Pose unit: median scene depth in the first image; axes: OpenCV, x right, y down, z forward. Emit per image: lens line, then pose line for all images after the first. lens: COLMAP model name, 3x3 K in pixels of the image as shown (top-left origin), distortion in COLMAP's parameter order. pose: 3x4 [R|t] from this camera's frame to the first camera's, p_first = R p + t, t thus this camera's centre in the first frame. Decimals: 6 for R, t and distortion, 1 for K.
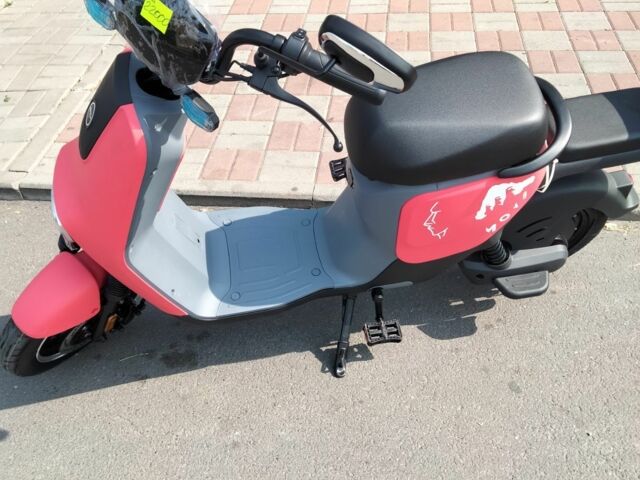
lens RADIAL K [[656.1, 0, 326.8], [0, 656.1, 211.9], [0, 0, 1]] dist [0.008886, 0.007717]
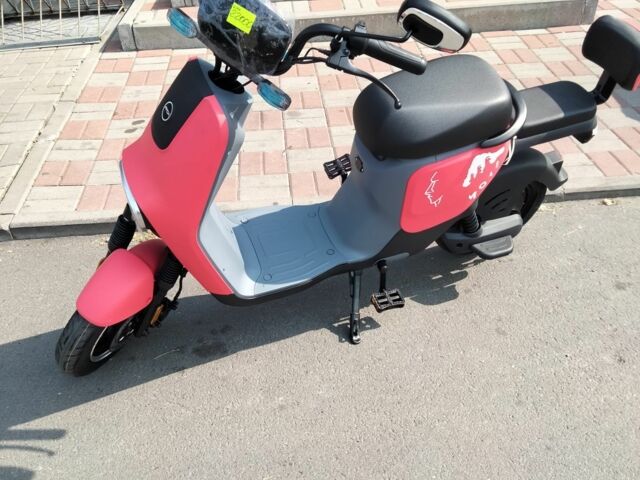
lens RADIAL K [[656.1, 0, 326.8], [0, 656.1, 211.9], [0, 0, 1]] dist [0.008886, 0.007717]
pose [[0.979185, -0.091635, 0.181109, -0.230354], [0.110887, 0.988871, -0.099190, 0.138029], [-0.170004, 0.117208, 0.978448, -0.152621]]
